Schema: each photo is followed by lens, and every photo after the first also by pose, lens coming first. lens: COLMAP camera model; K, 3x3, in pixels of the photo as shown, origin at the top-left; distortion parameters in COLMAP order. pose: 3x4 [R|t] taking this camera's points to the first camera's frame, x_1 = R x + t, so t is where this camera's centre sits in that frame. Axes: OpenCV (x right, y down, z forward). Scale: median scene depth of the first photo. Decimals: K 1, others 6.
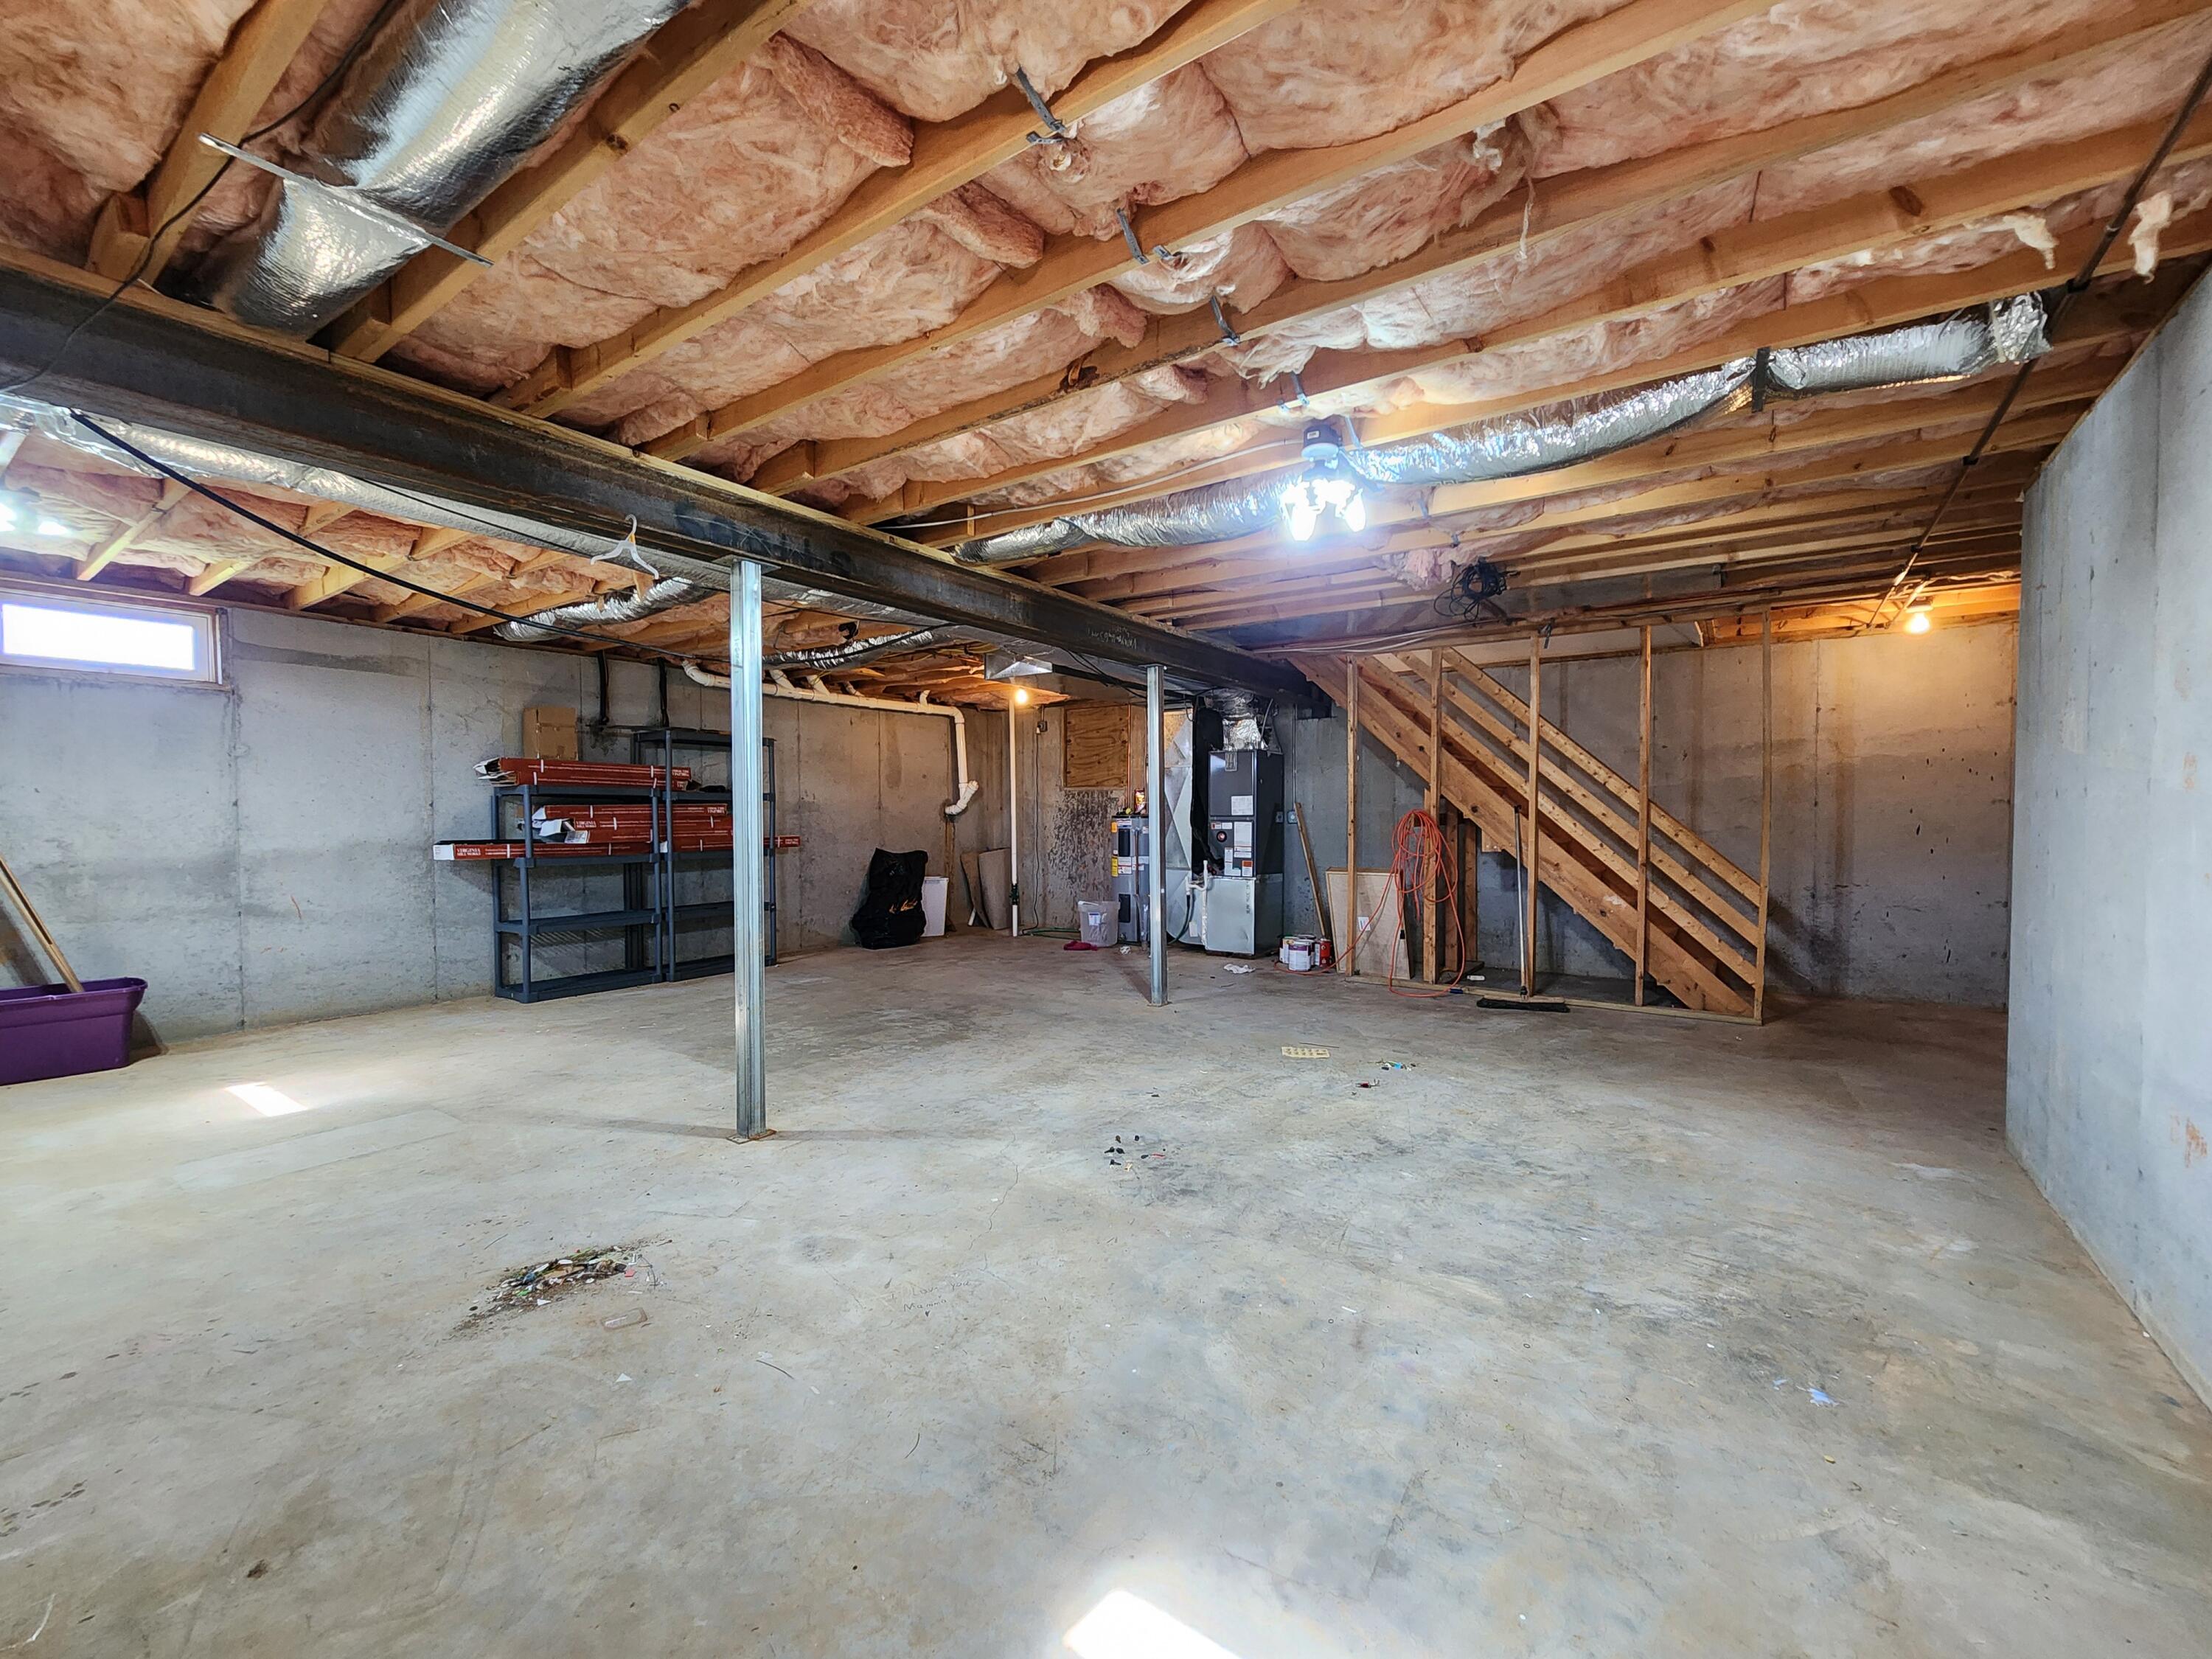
lens RADIAL K [[907.2, 0, 1106.5], [0, 907.2, 833.6], [0, 0, 1]] dist [-0.001775, -0.000298]
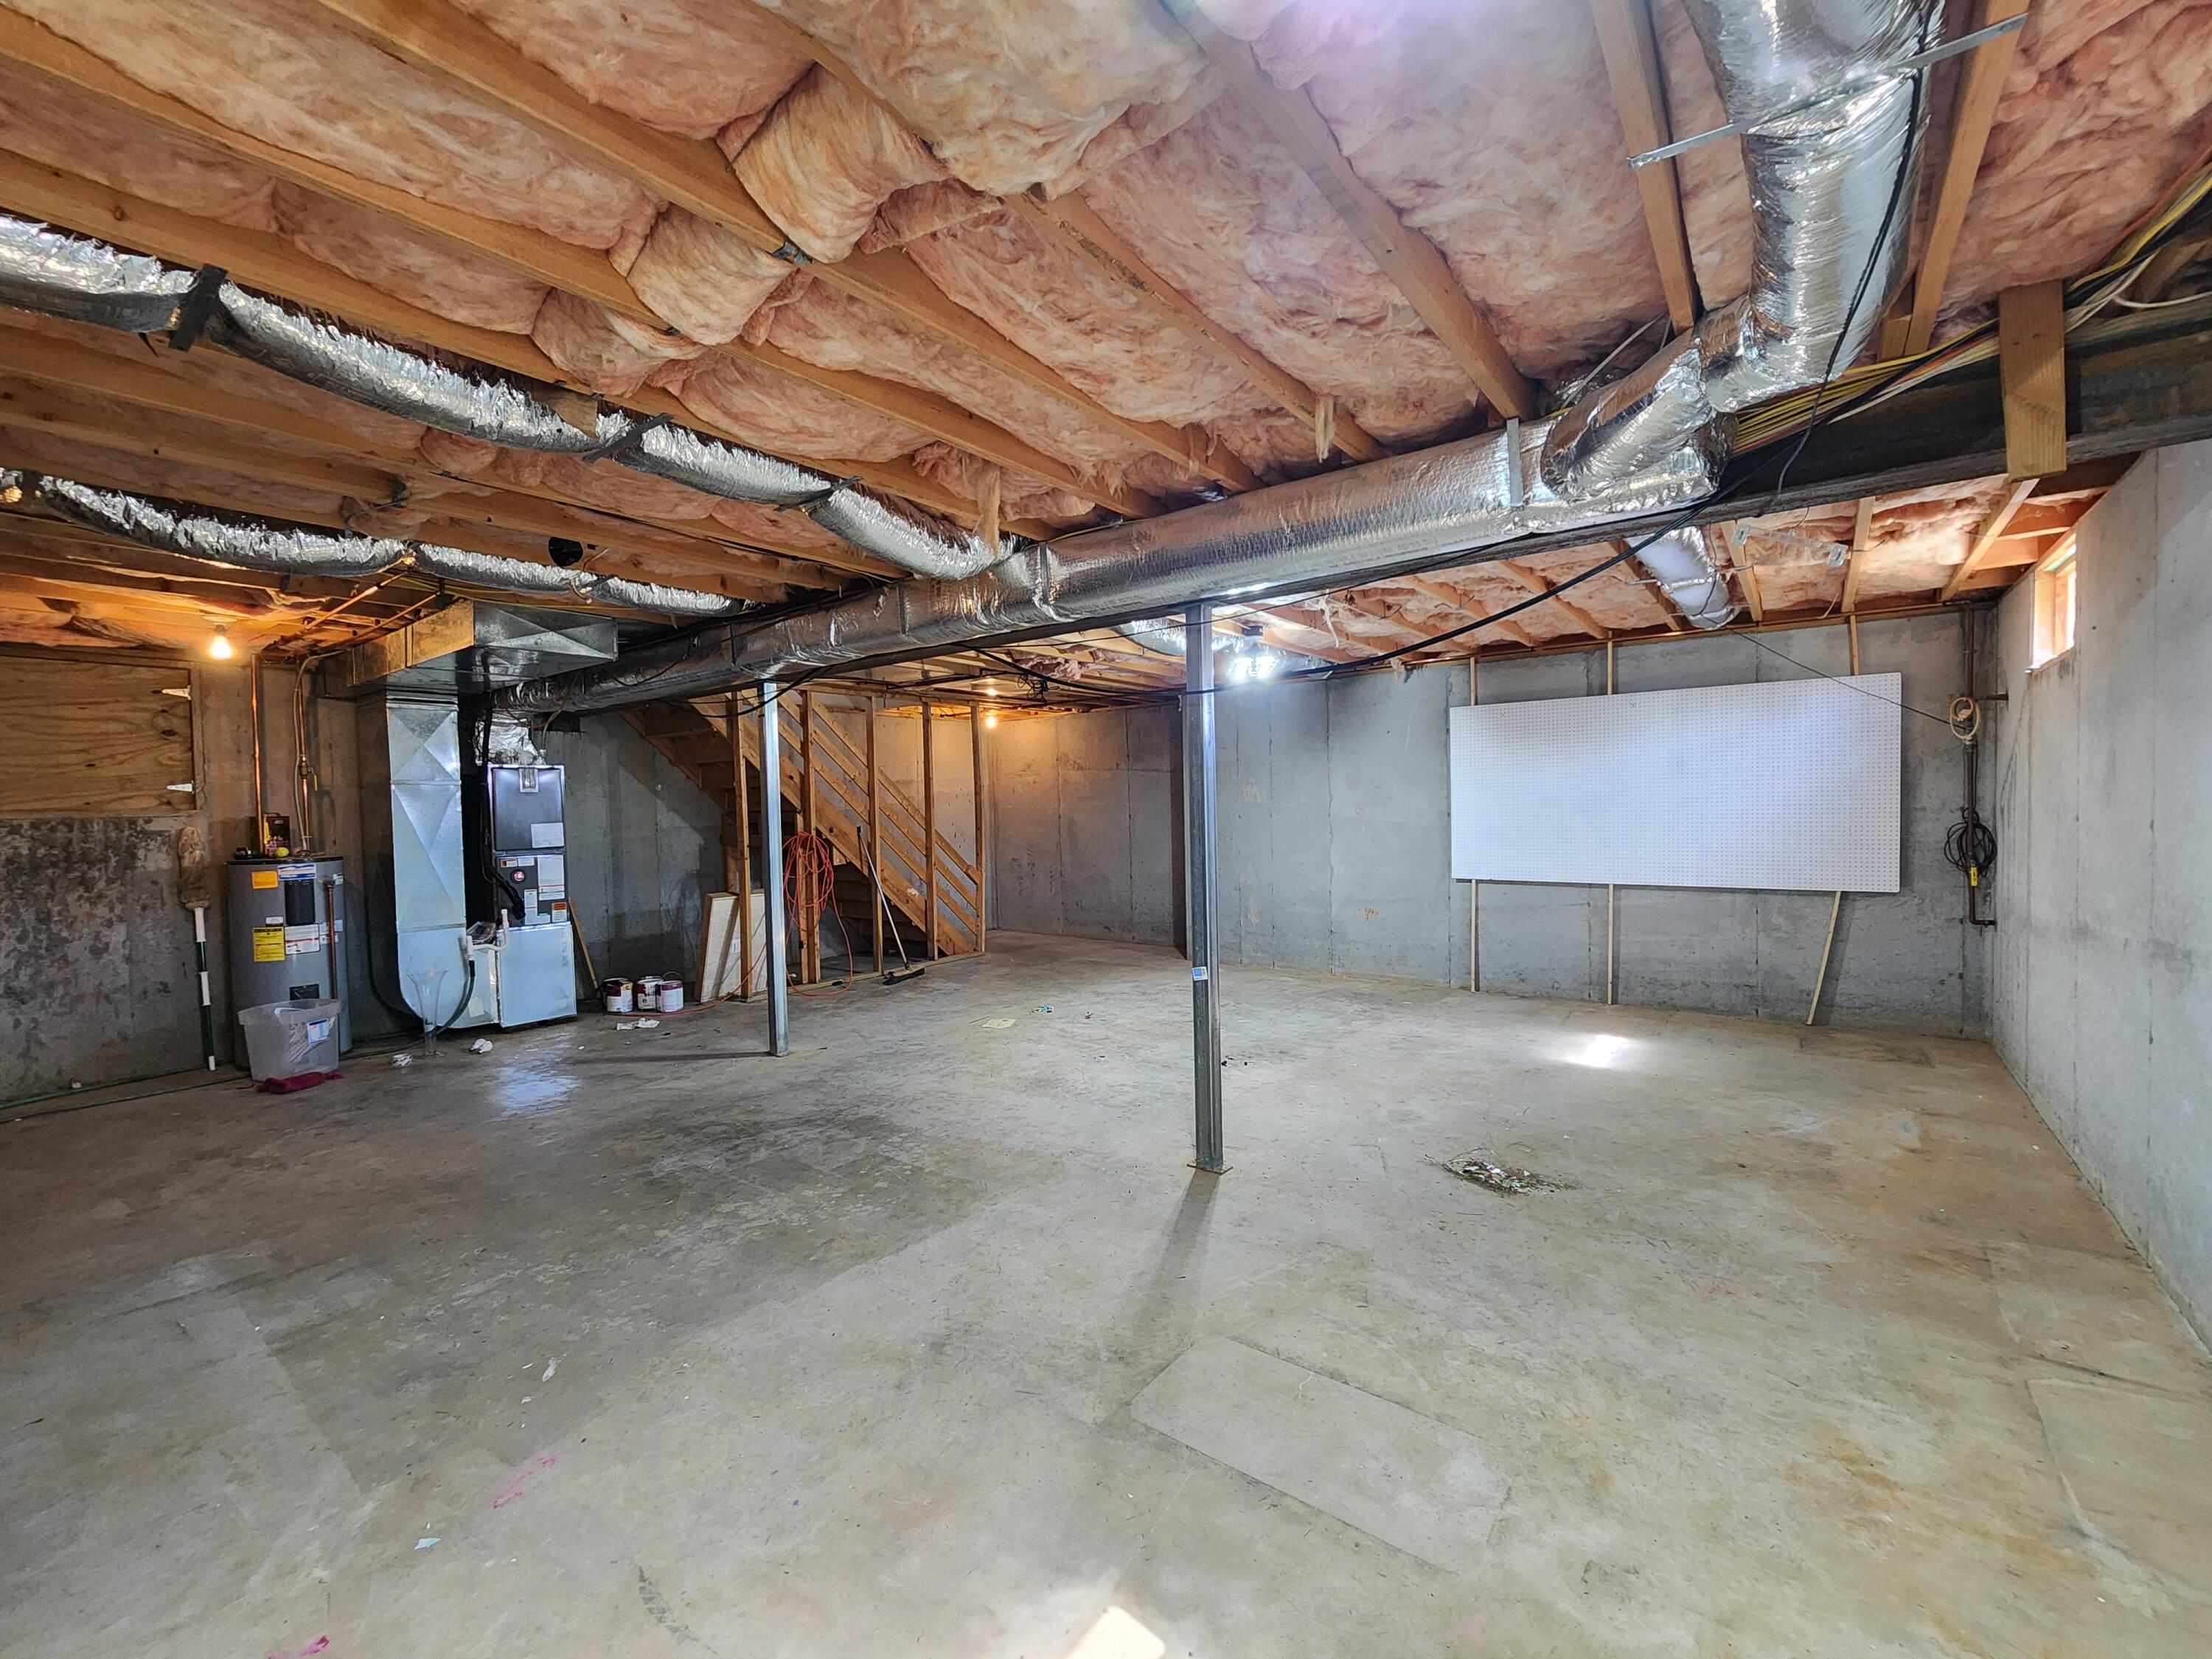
lens RADIAL K [[907.2, 0, 1106.5], [0, 907.2, 833.6], [0, 0, 1]] dist [-0.001775, -0.000298]
pose [[0.050170, -0.031753, 0.998236, -1.155602], [0.044682, 0.998565, 0.029518, -0.061814], [-0.997741, 0.043122, 0.051517, 0.863385]]
